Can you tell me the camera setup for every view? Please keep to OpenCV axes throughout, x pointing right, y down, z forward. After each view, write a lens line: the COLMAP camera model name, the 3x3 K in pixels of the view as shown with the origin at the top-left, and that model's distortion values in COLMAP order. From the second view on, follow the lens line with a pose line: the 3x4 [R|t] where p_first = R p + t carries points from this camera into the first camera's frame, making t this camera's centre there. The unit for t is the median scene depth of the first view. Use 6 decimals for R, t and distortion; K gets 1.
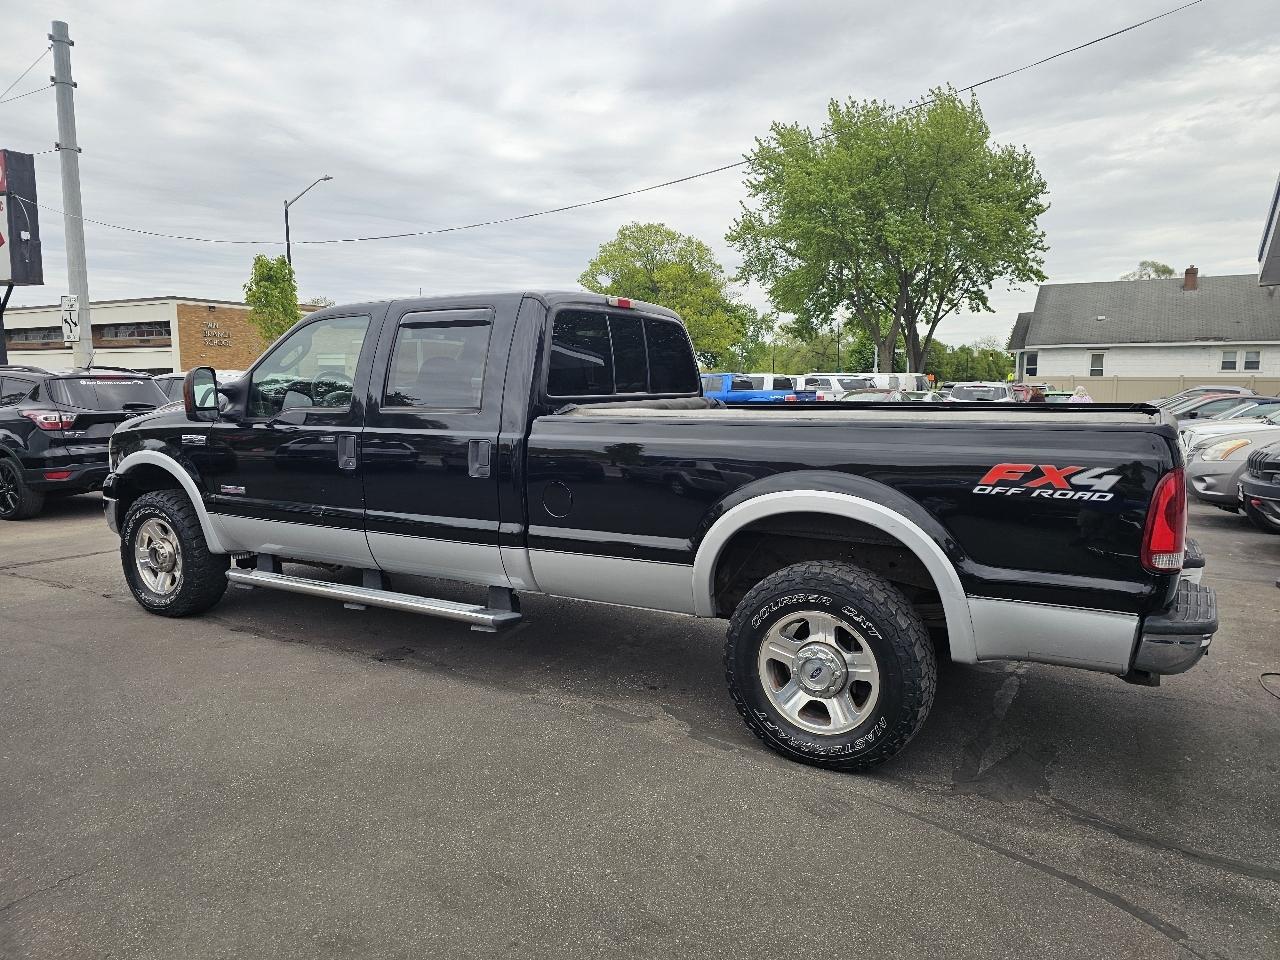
lens RADIAL K [[857.8, 0, 650.4], [0, 857.8, 483.4], [0, 0, 1]] dist [0.082329, -0.098745]
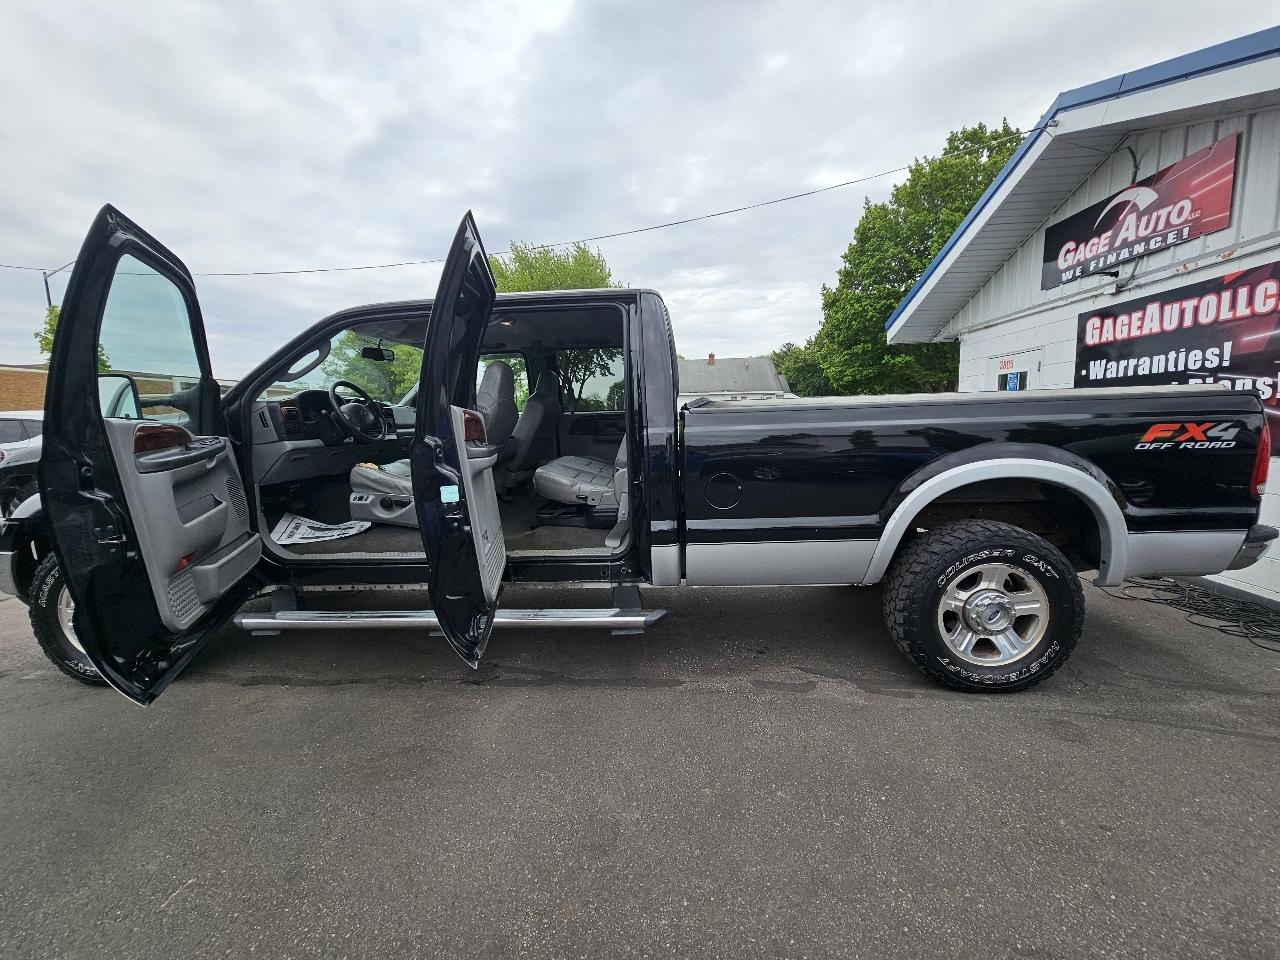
lens RADIAL K [[520.6, 0, 642.4], [0, 520.6, 482.8], [0, 0, 1]] dist [0.017149, -0.007058]
pose [[0.892042, -0.081329, 0.444575, -0.396896], [0.080719, 0.996529, 0.020338, -0.009243], [-0.444686, 0.017743, 0.895511, 0.425705]]
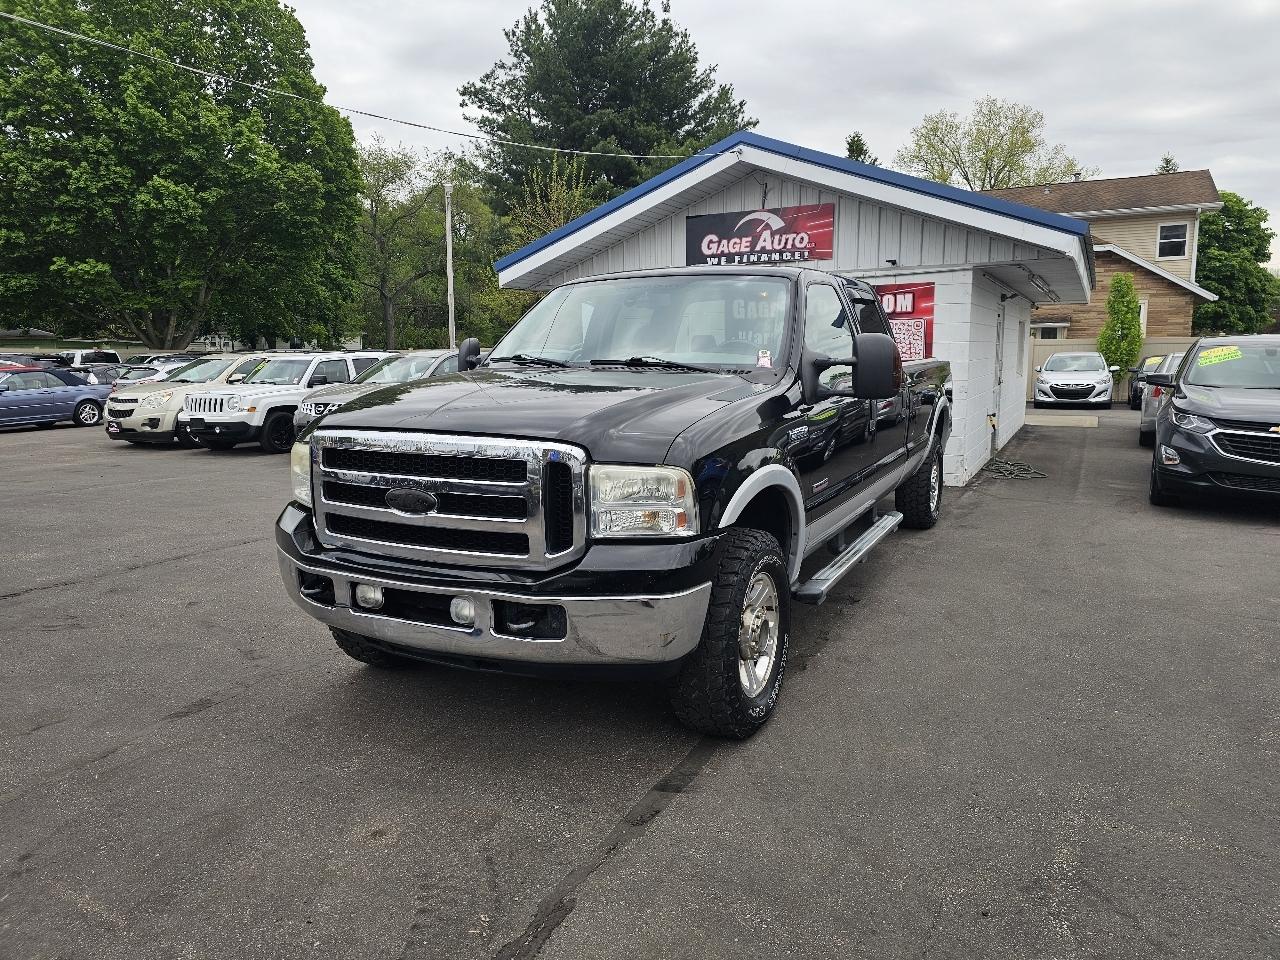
lens RADIAL K [[866.4, 0, 649.2], [0, 866.4, 473.8], [0, 0, 1]] dist [0.060099, -0.052111]
pose [[-0.058966, -0.145735, 0.987565, -1.420646], [0.125296, 0.980382, 0.152156, -0.164775], [-0.990366, 0.132710, -0.039549, 1.332574]]
